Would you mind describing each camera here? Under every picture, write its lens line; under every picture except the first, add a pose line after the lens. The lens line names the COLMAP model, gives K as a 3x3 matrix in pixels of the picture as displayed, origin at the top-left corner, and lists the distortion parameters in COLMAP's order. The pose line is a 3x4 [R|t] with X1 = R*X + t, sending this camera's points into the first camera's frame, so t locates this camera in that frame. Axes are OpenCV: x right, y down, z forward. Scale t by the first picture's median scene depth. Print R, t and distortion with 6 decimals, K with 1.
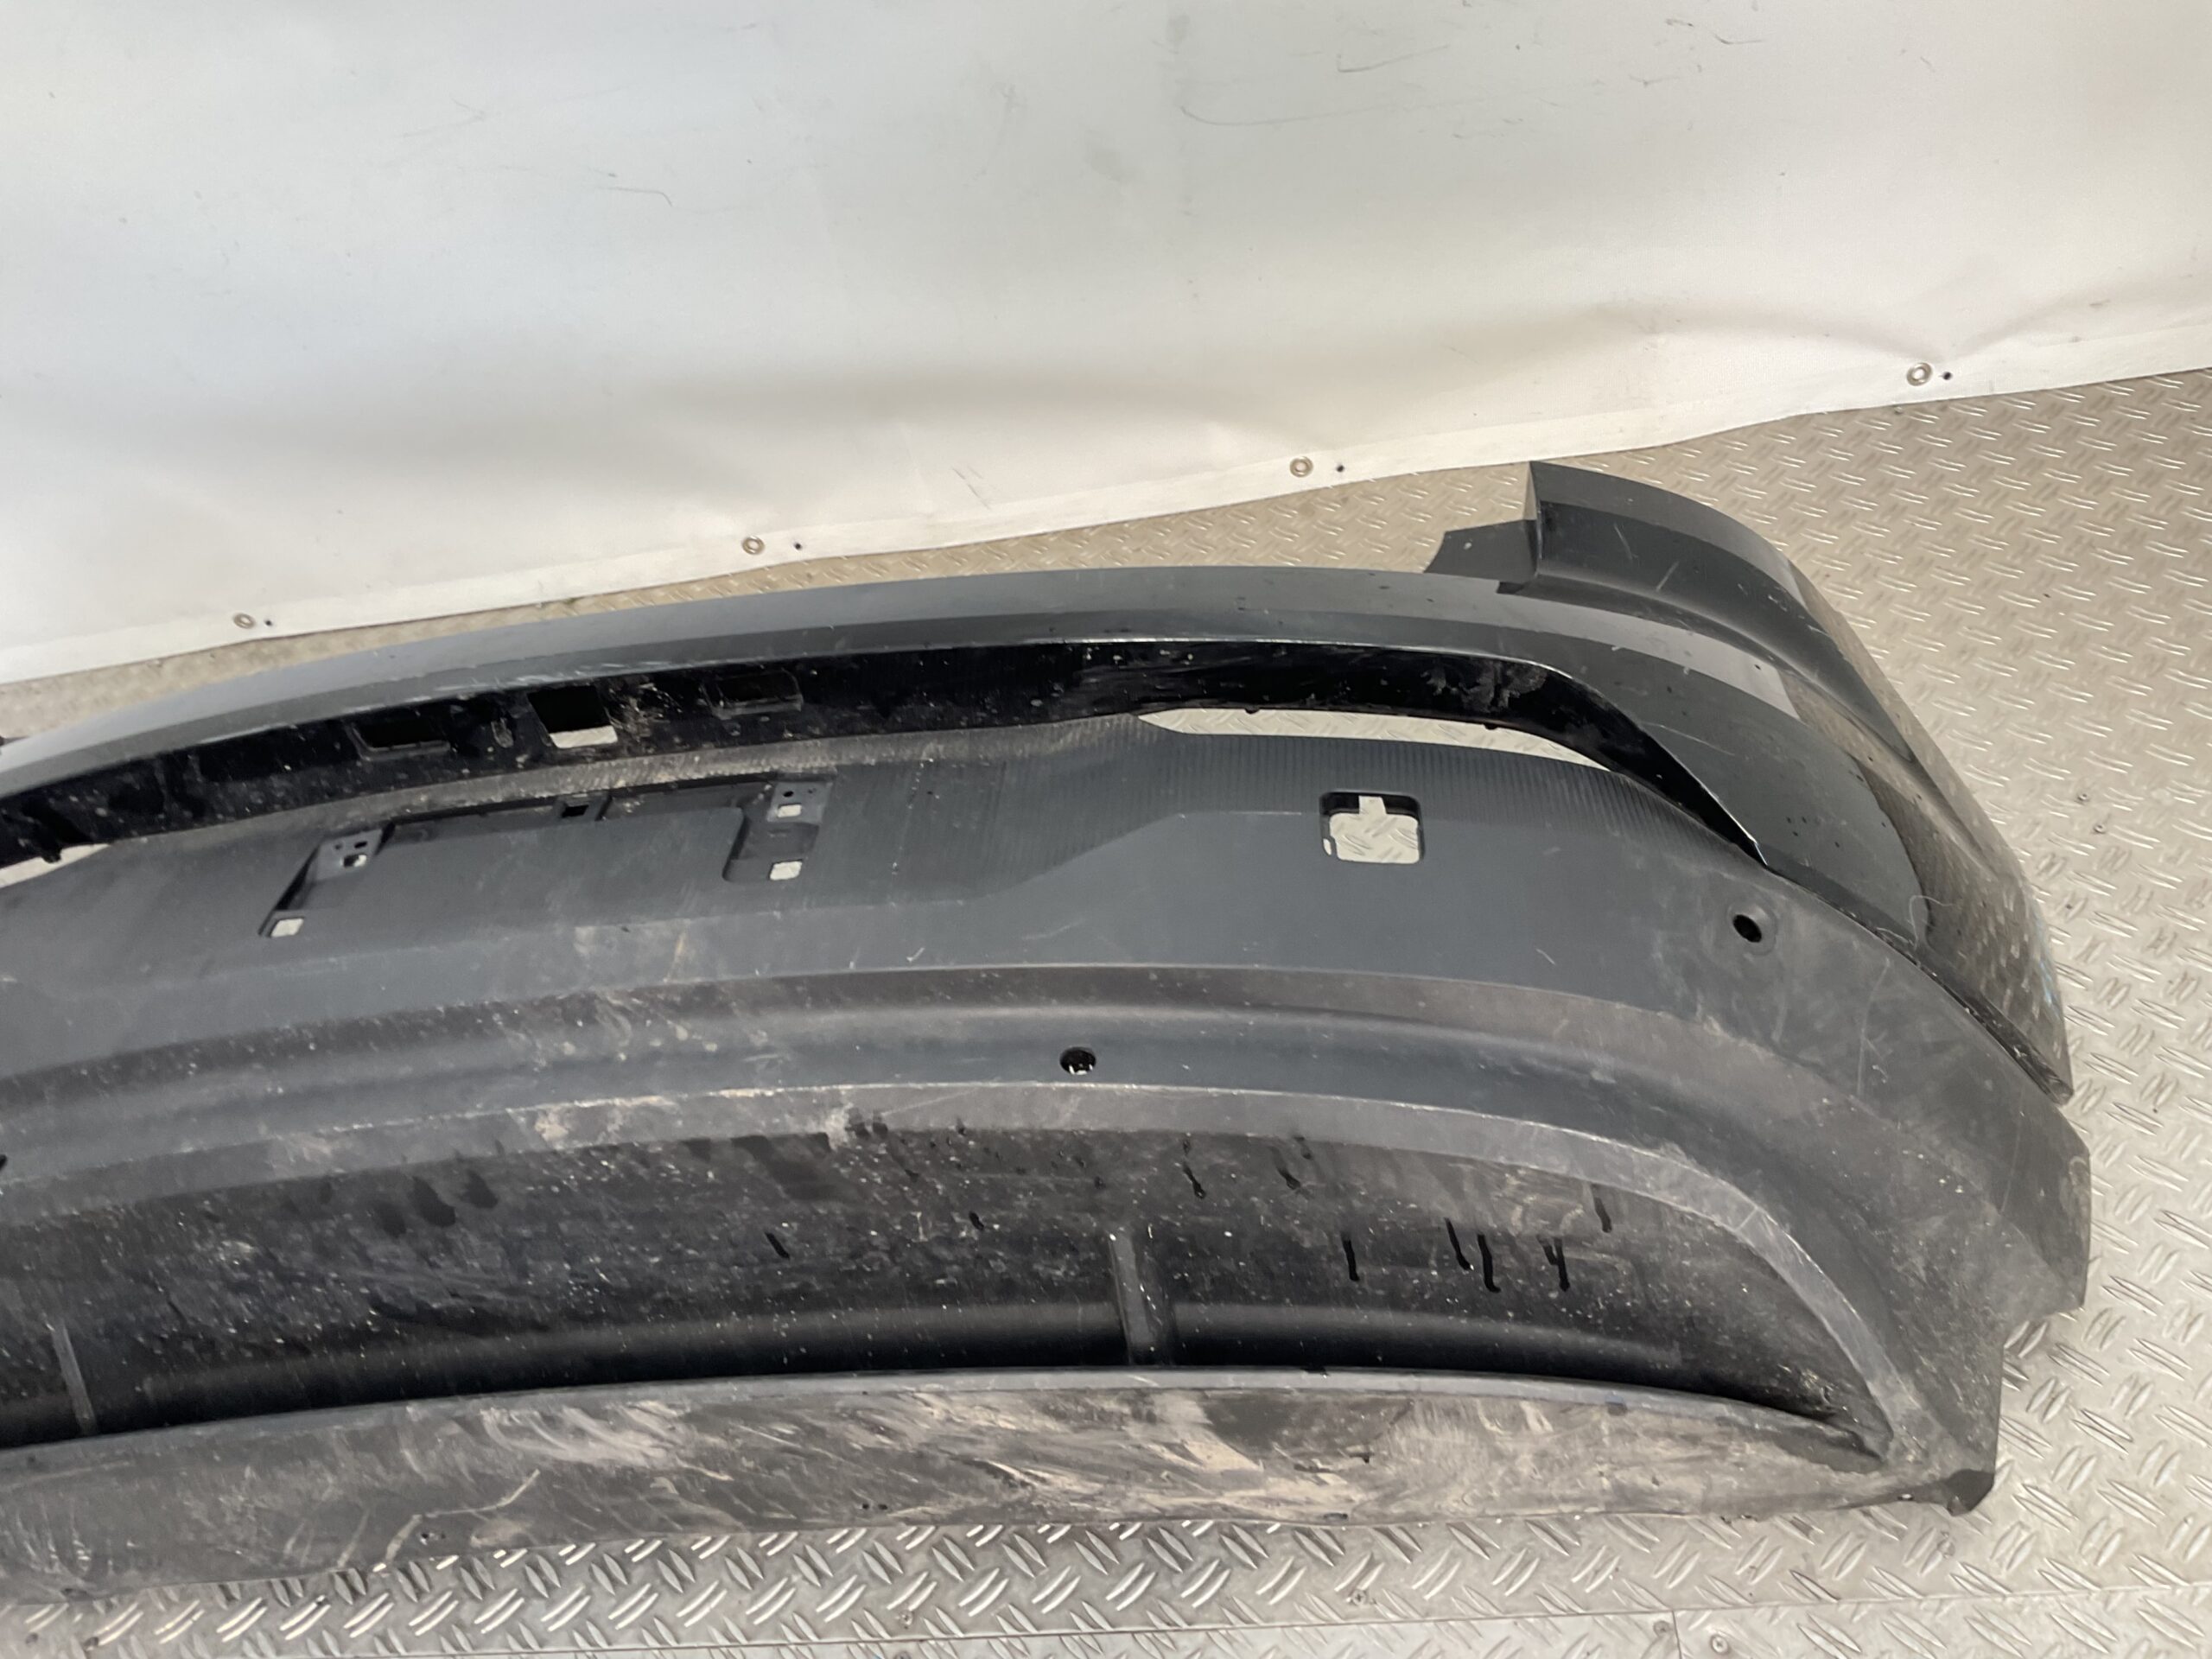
lens RADIAL K [[1820.0, 0, 1100.0], [0, 1820.0, 795.0], [0, 0, 1]] dist [0.100776, -0.192059]
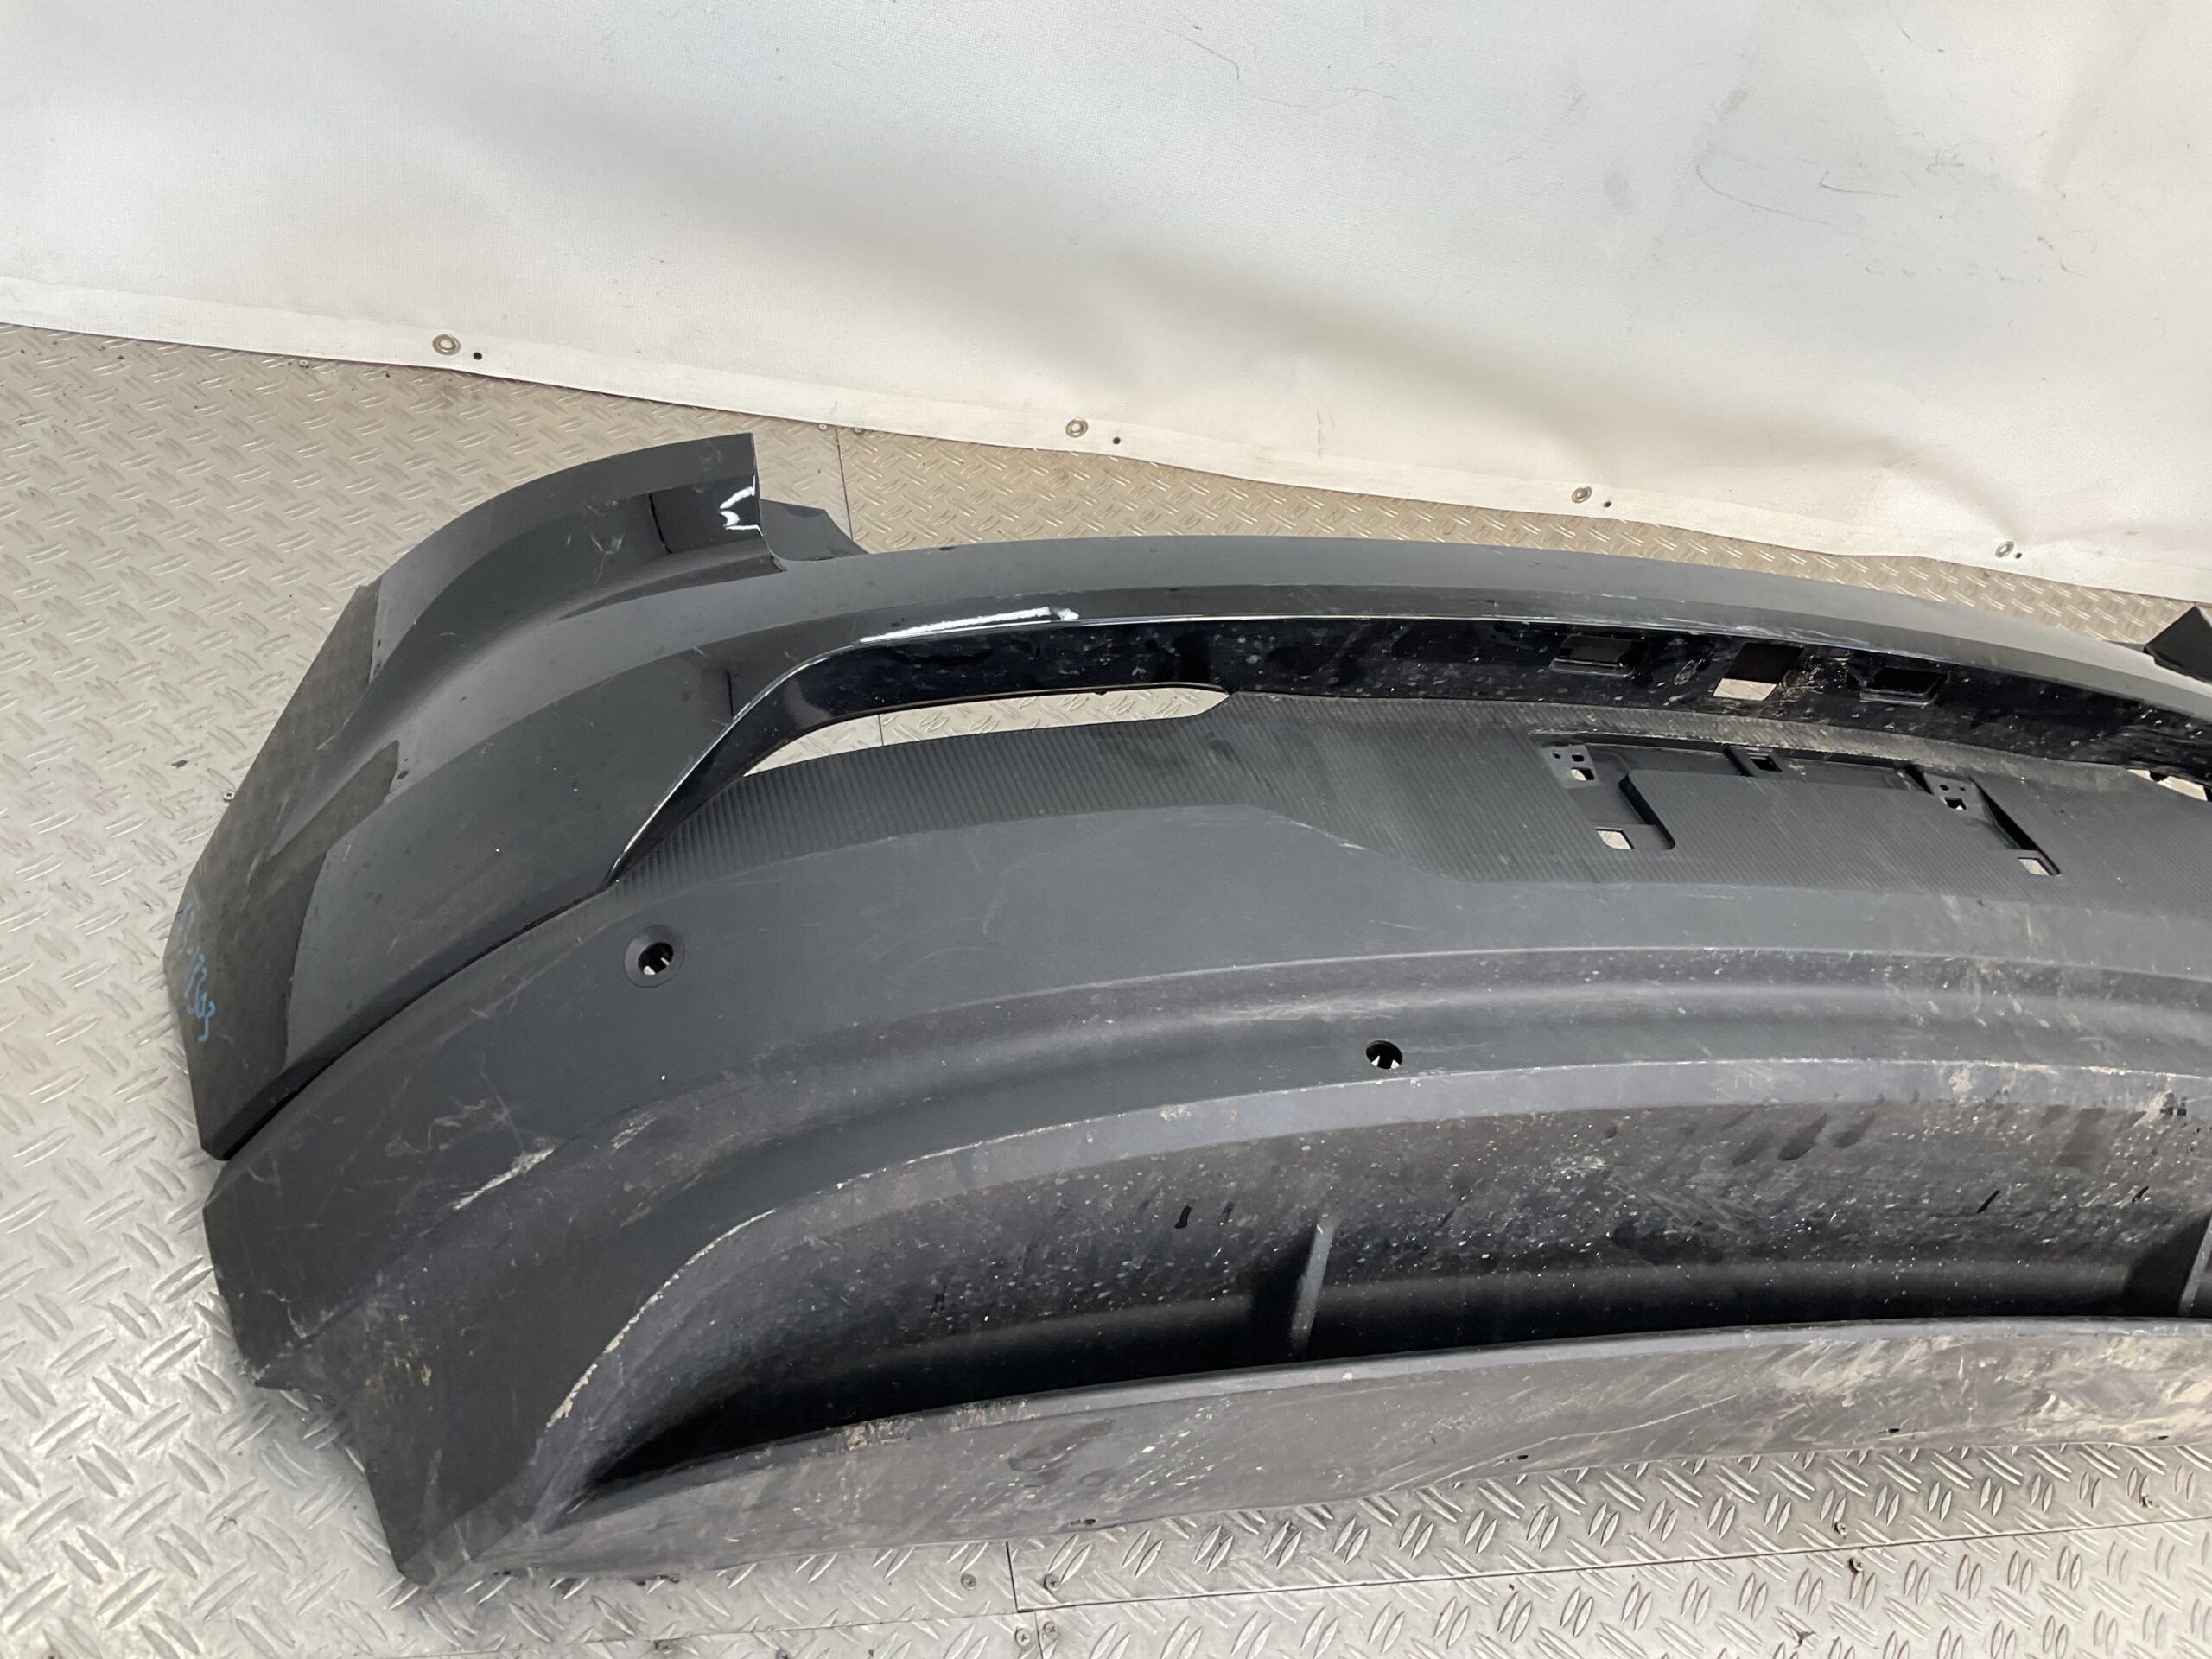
lens RADIAL K [[1820.0, 0, 1100.0], [0, 1820.0, 795.0], [0, 0, 1]] dist [0.100776, -0.192059]
pose [[0.865745, 0.166973, 0.471812, -1.075737], [-0.185777, 0.982568, -0.006838, 0.099997], [-0.464729, -0.081732, 0.881673, 0.257743]]
